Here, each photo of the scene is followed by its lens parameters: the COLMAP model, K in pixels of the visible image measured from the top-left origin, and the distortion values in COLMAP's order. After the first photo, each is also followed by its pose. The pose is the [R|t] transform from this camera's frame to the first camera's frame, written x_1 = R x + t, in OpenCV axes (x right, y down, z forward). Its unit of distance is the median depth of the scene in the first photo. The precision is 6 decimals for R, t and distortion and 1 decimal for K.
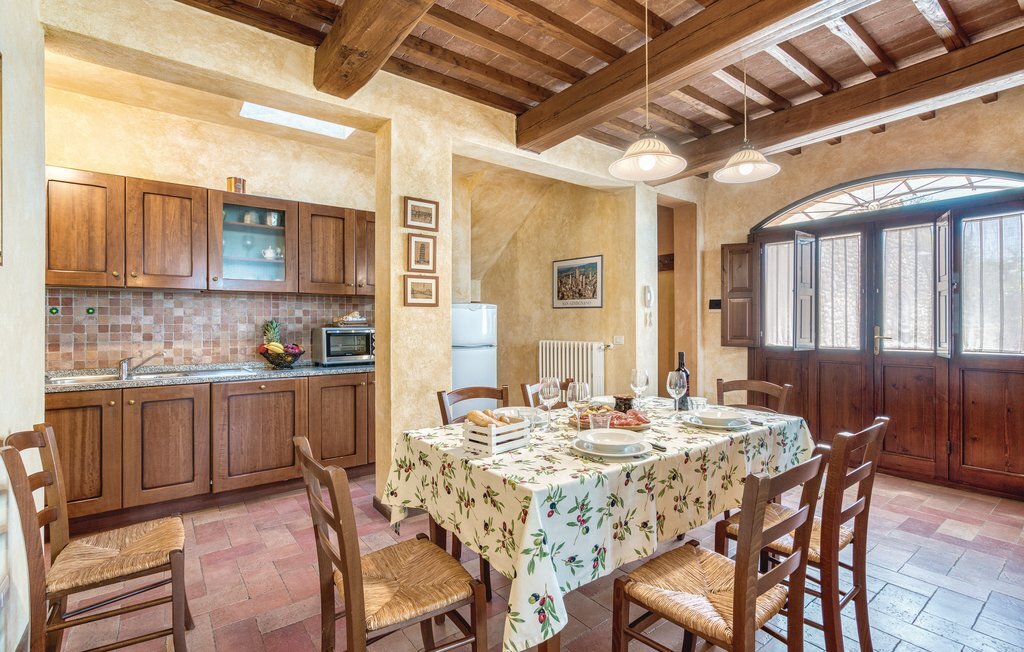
lens RADIAL K [[467.3, 0, 508.8], [0, 467.3, 316.8], [0, 0, 1]] dist [-0.003751, -0.000215]
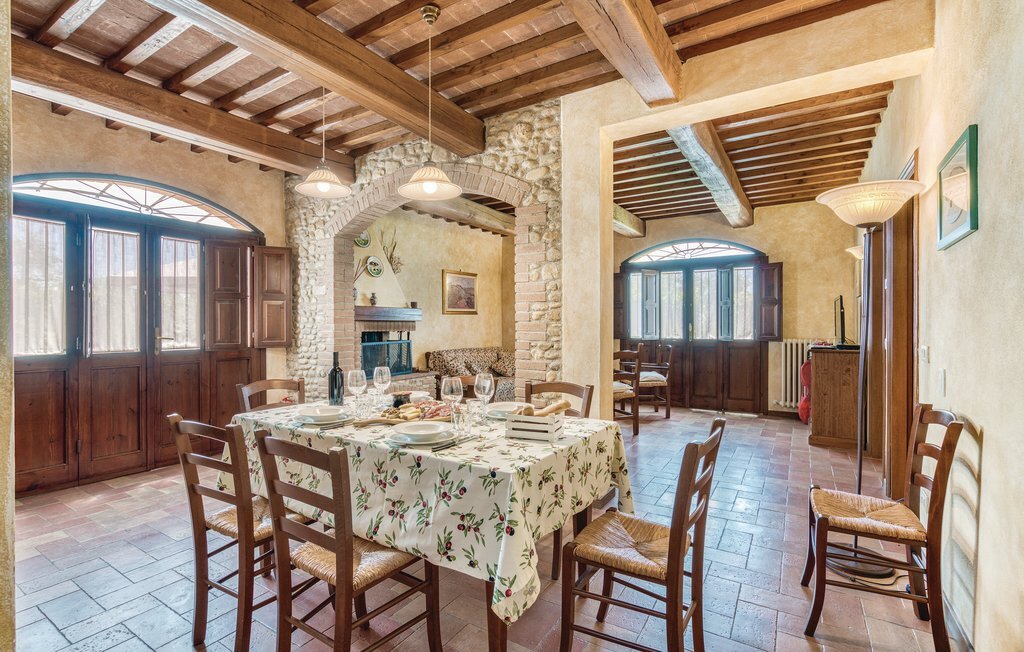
lens RADIAL K [[467.3, 0, 504.9], [0, 467.3, 331.5], [0, 0, 1]] dist [-0.003751, -0.000215]
pose [[-0.365980, -0.014354, 0.930512, -0.482730], [-0.010556, 0.999881, 0.011273, 0.009030], [-0.930563, -0.005697, -0.366088, 0.692485]]
